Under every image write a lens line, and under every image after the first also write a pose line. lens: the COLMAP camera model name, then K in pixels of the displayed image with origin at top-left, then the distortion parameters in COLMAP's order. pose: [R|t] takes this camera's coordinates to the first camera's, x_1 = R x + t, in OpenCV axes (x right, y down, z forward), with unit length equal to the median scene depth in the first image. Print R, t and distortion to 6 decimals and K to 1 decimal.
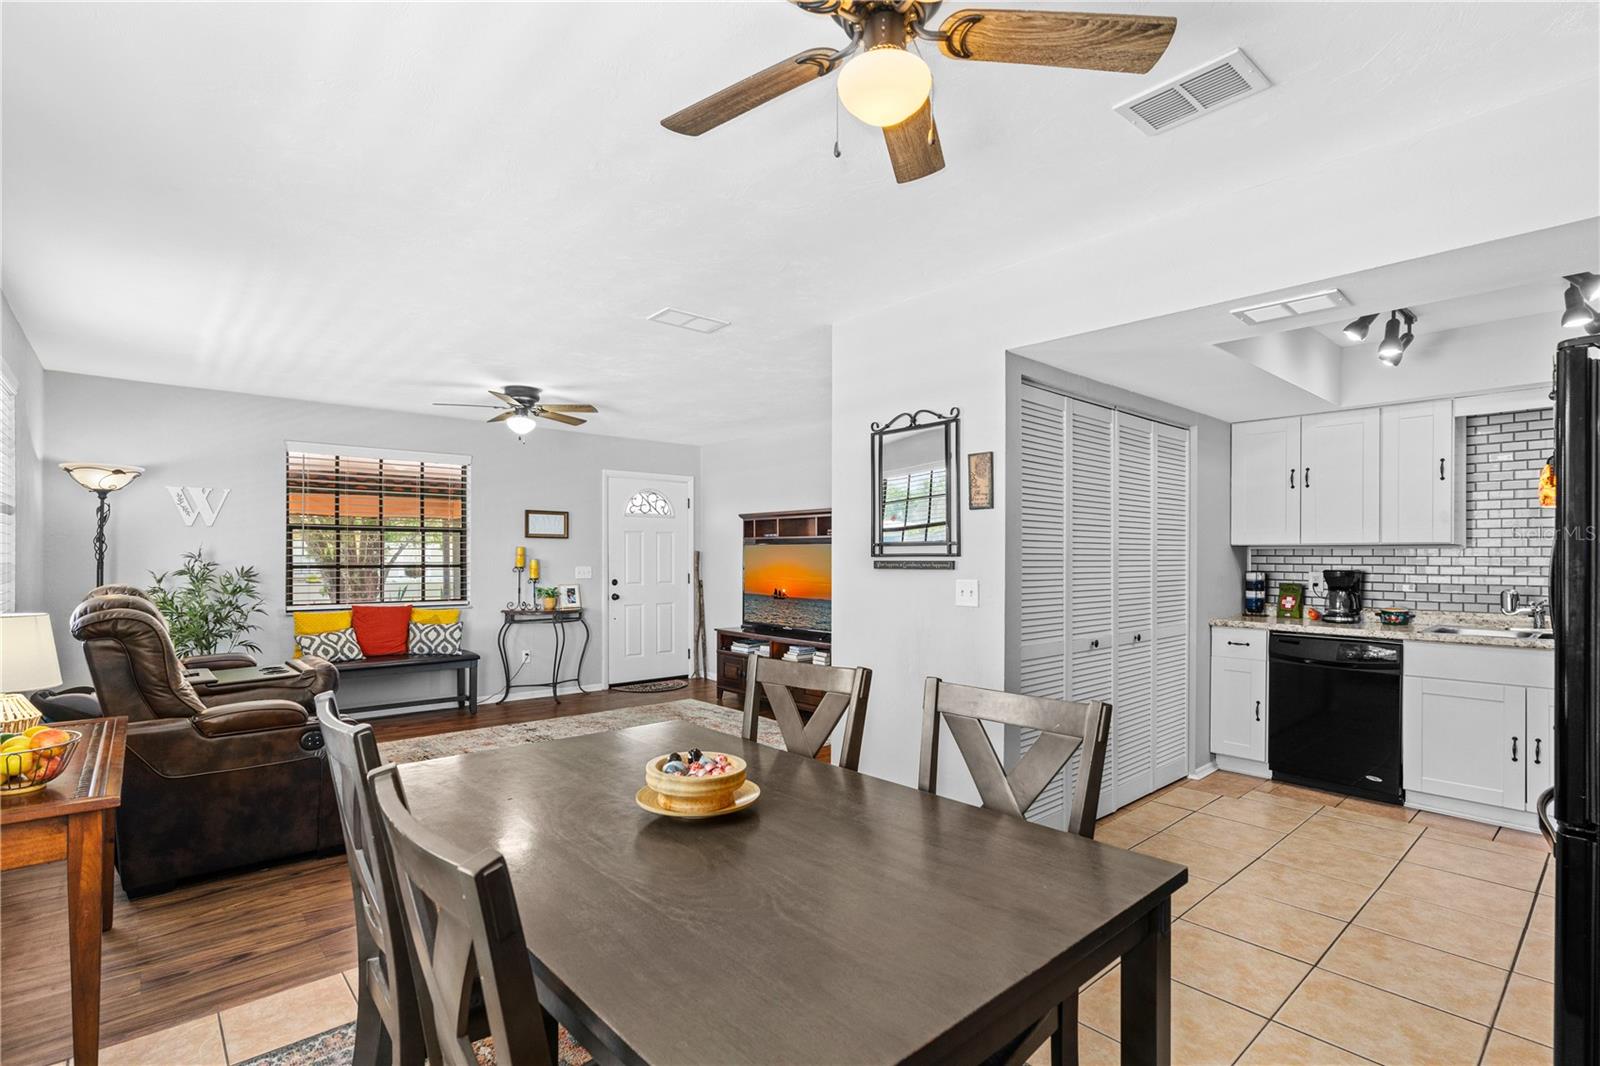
lens RADIAL K [[782.8, 0, 800.4], [0, 782.8, 558.7], [0, 0, 1]] dist [0.001398, -0.000328]
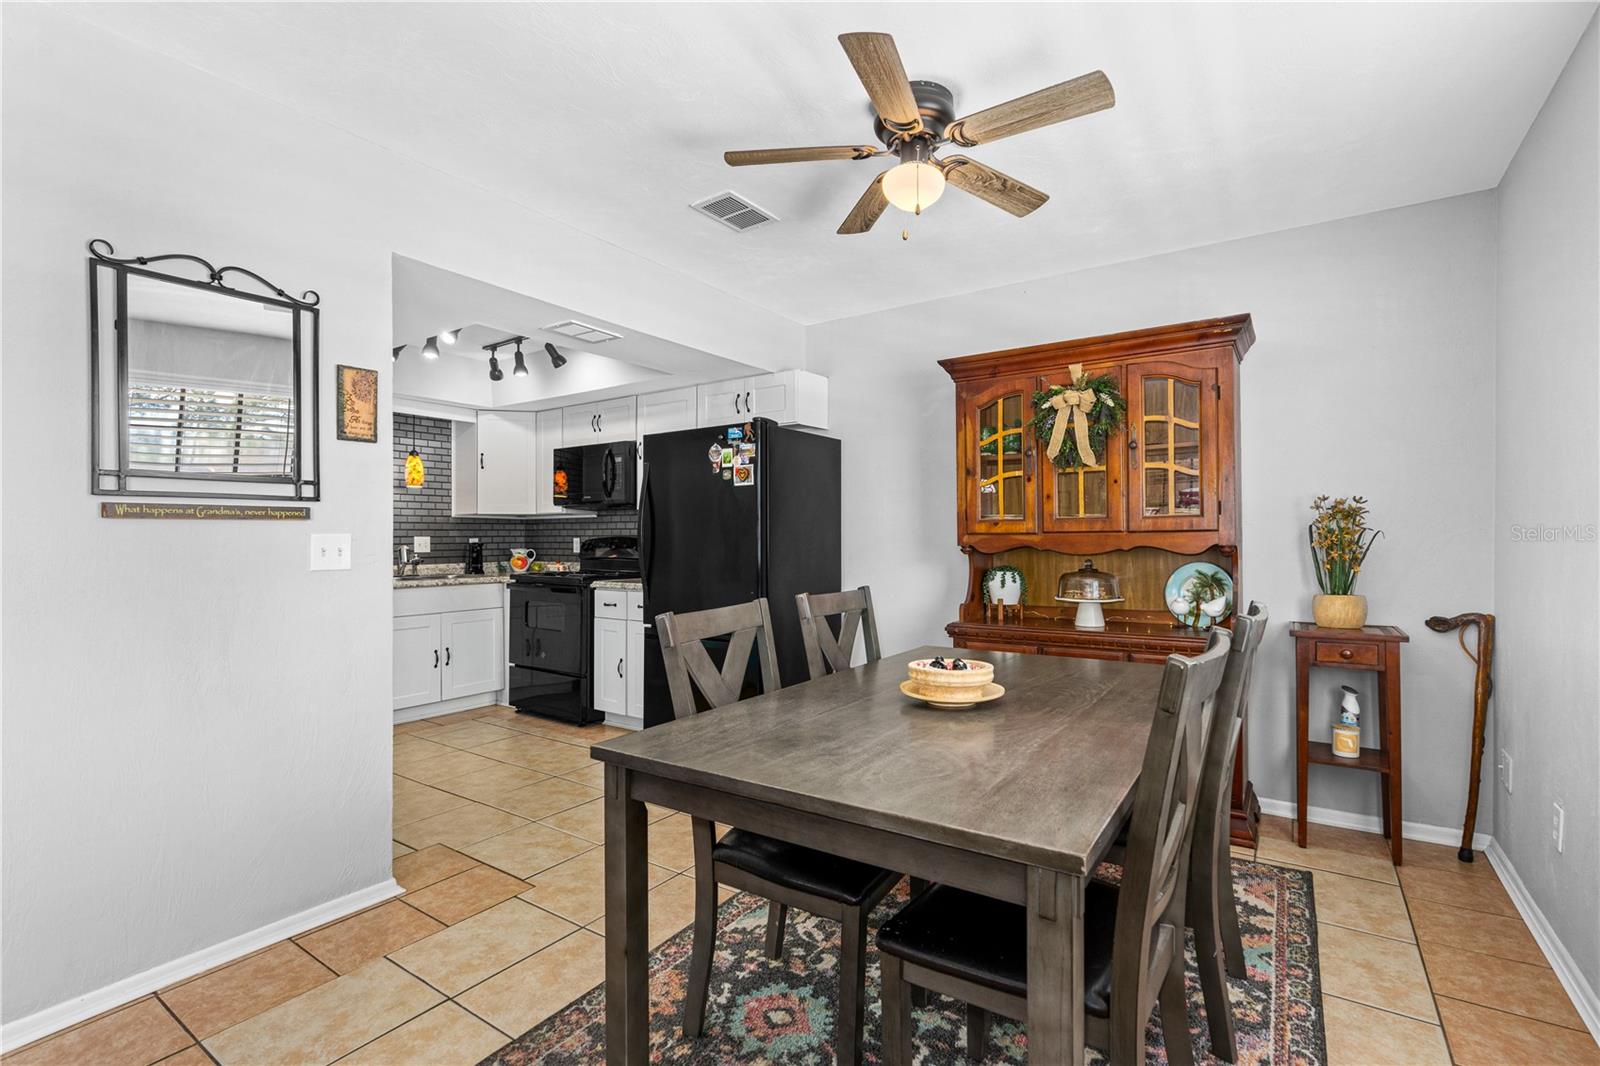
lens RADIAL K [[728.8, 0, 802.7], [0, 728.8, 527.8], [0, 0, 1]] dist [-0.005107, -0.000186]
pose [[-0.256372, 0.013138, 0.966489, -0.433670], [0.008828, 0.999898, -0.011250, 0.025479], [-0.966538, 0.005648, -0.256462, 0.584701]]
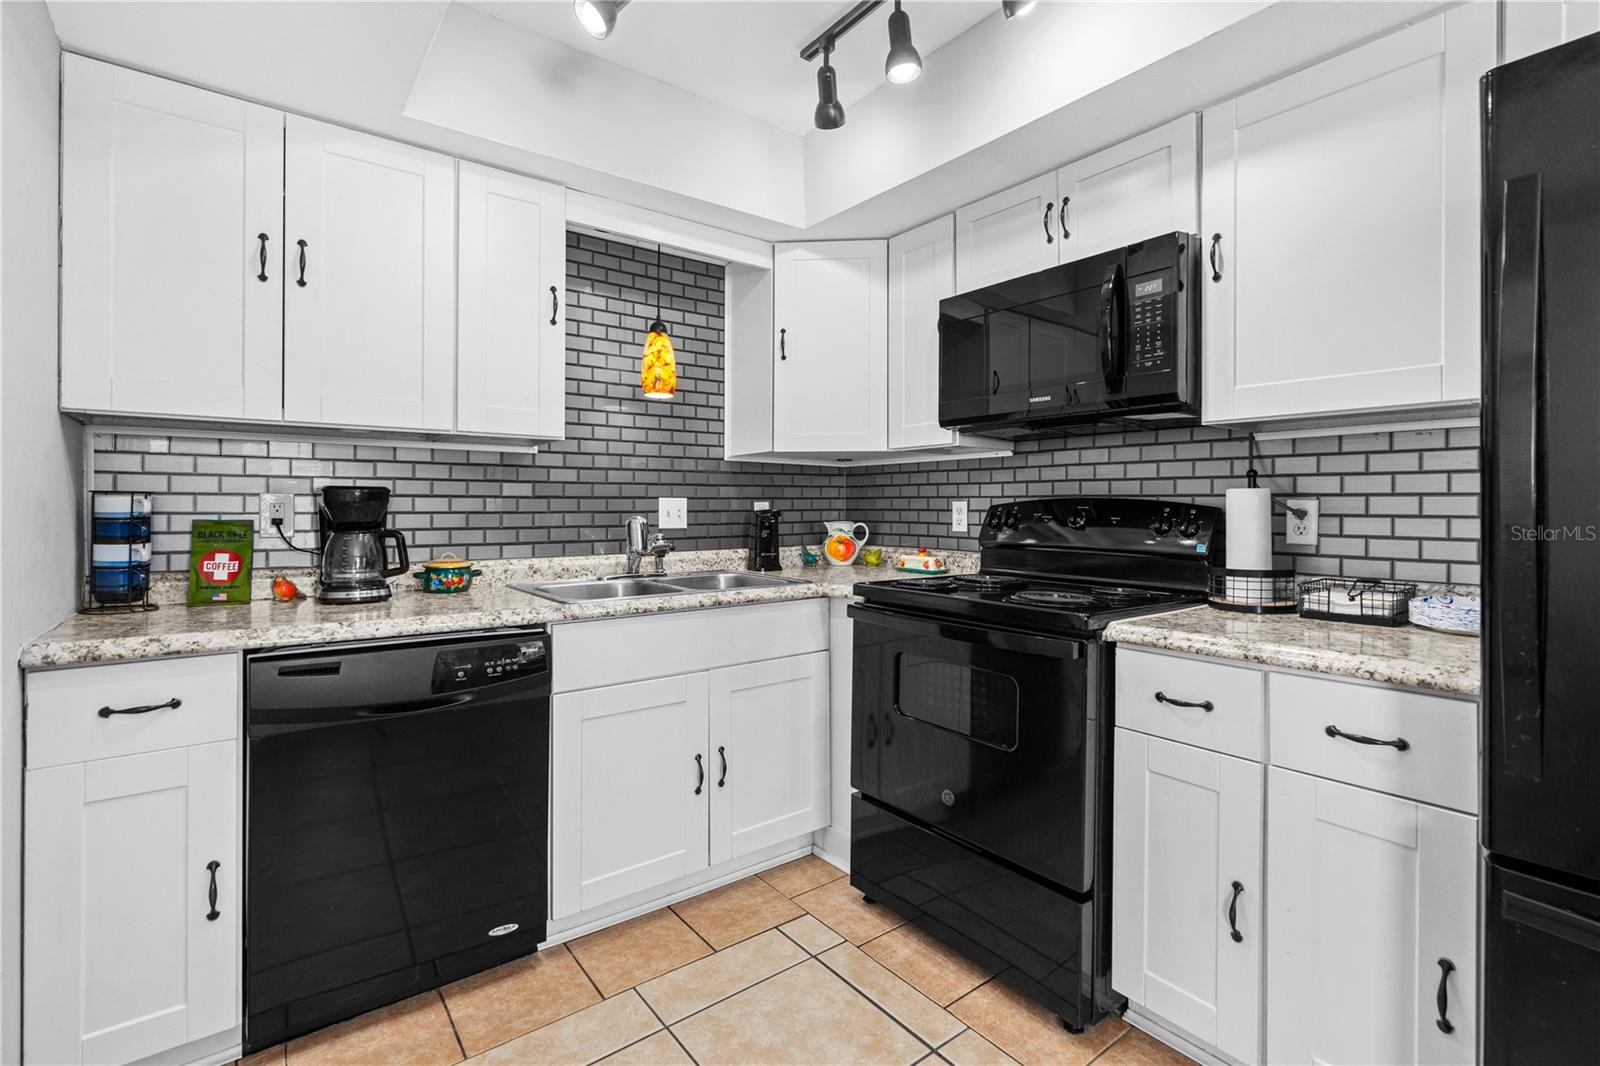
lens RADIAL K [[722.0, 0, 804.8], [0, 722.0, 480.6], [0, 0, 1]] dist [-0.005107, 0.000037]
pose [[0.051095, 0.032781, 0.998156, 0.286312], [0.006002, 0.999433, -0.033130, 0.027333], [-0.998676, 0.007684, 0.050869, 0.741699]]
